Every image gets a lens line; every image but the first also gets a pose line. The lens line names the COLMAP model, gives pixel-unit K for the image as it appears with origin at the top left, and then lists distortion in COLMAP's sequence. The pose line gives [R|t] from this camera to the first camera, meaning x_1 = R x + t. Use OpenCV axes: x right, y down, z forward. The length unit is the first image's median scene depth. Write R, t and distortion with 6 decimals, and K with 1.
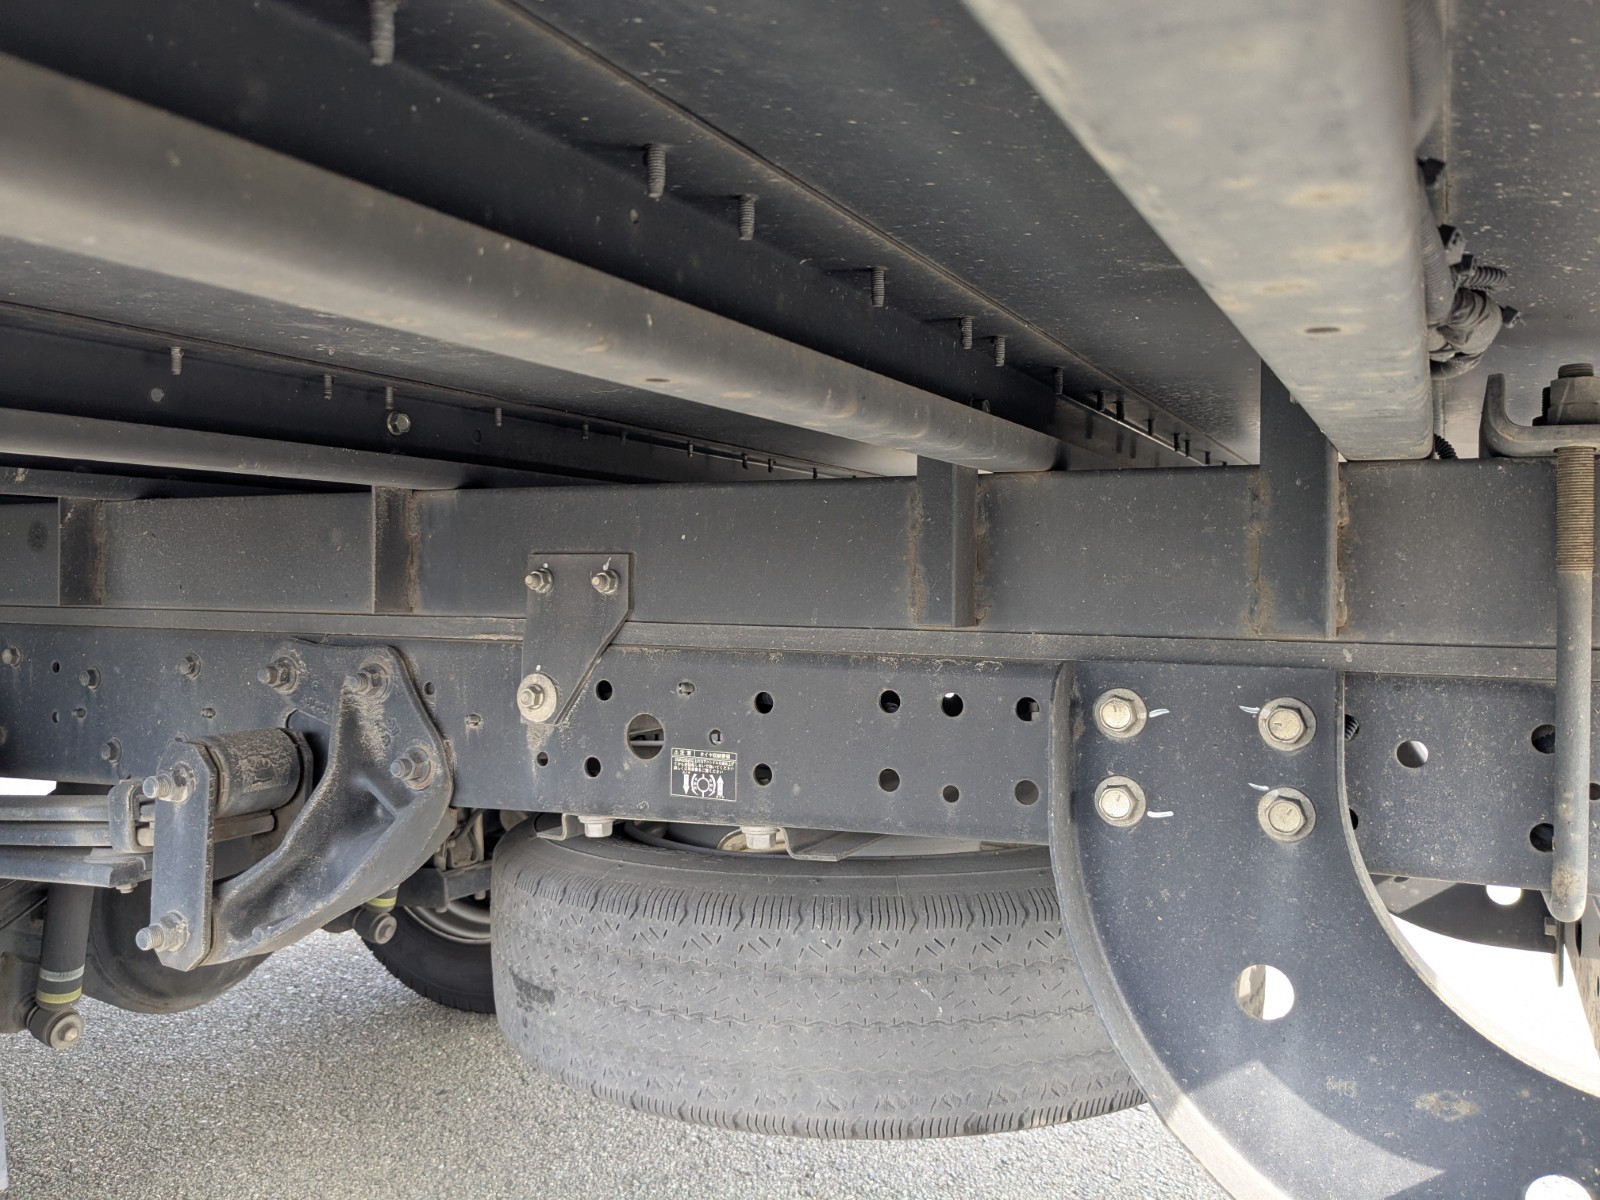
lens RADIAL K [[1342.4, 0, 800.0], [0, 1342.4, 600.0], [0, 0, 1]] dist [0.003409, -0.005106]
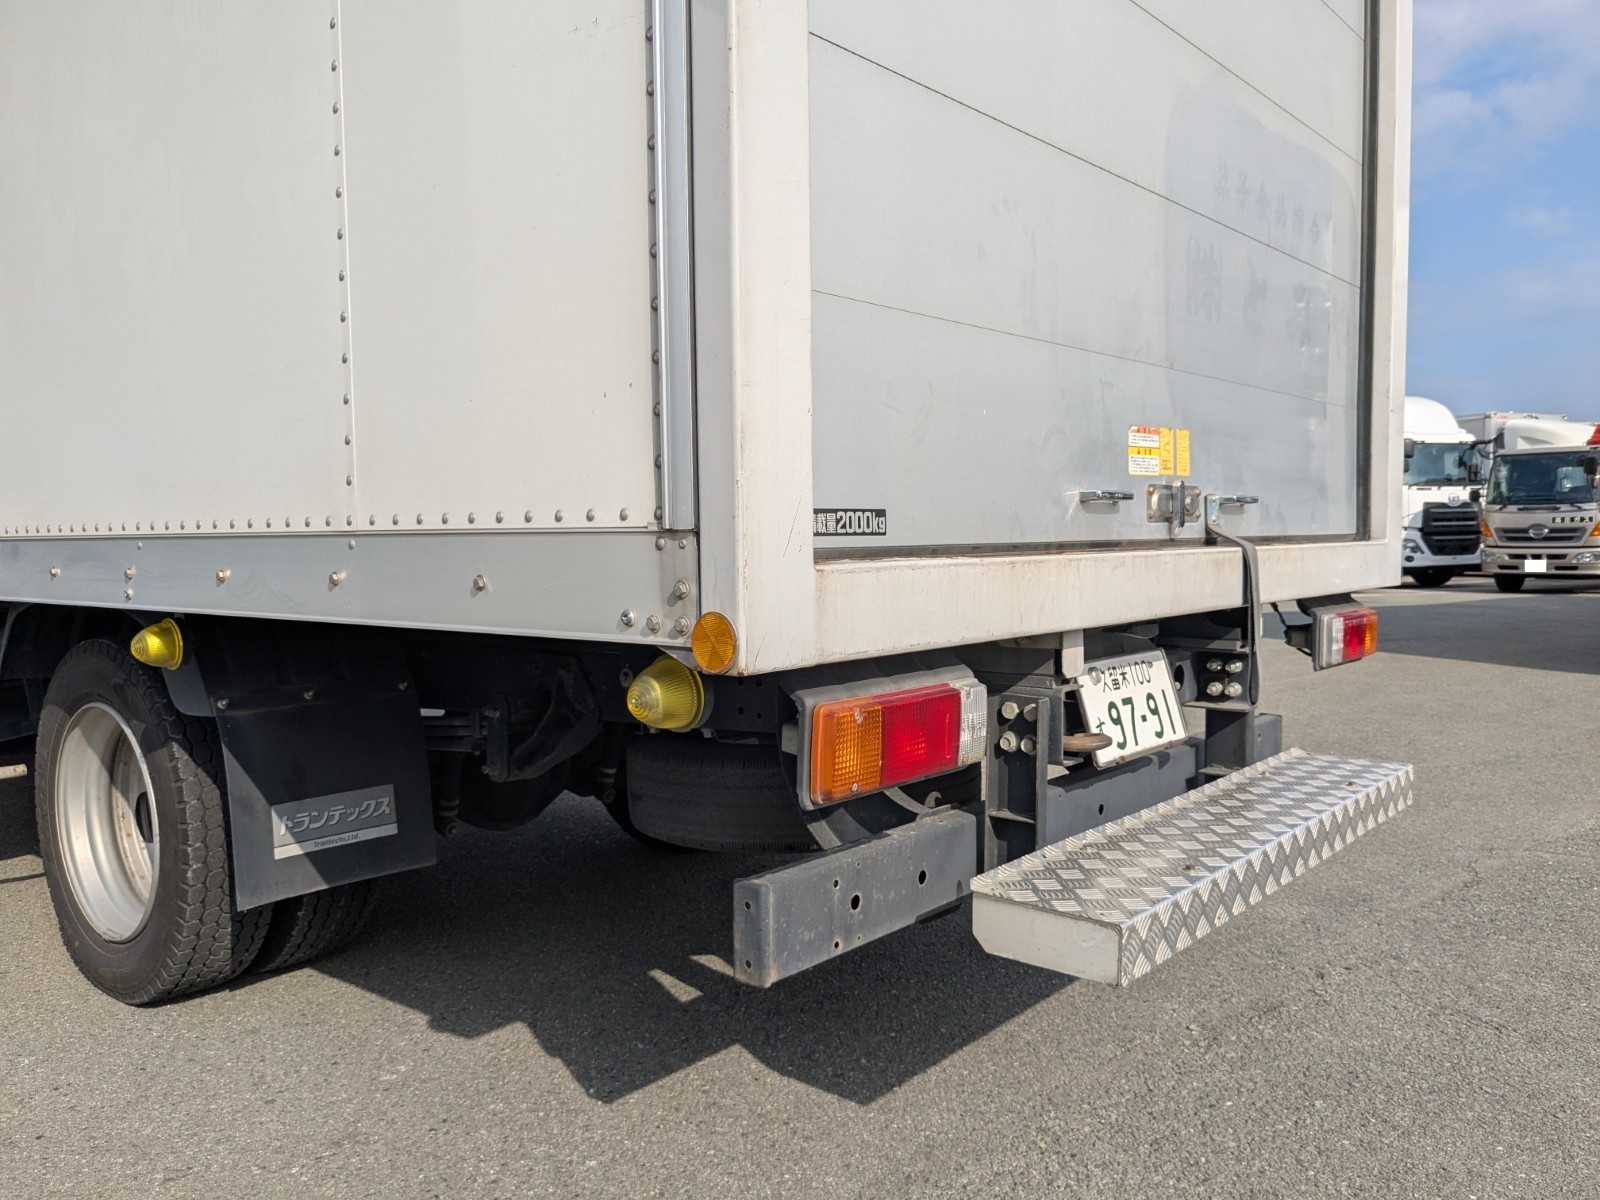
lens RADIAL K [[1342.4, 0, 800.0], [0, 1342.4, 600.0], [0, 0, 1]] dist [0.003409, -0.005106]
pose [[0.976055, -0.010485, -0.217270, 0.635419], [0.019692, 0.998995, 0.040255, -0.158181], [0.216629, -0.043570, 0.975281, -1.306260]]
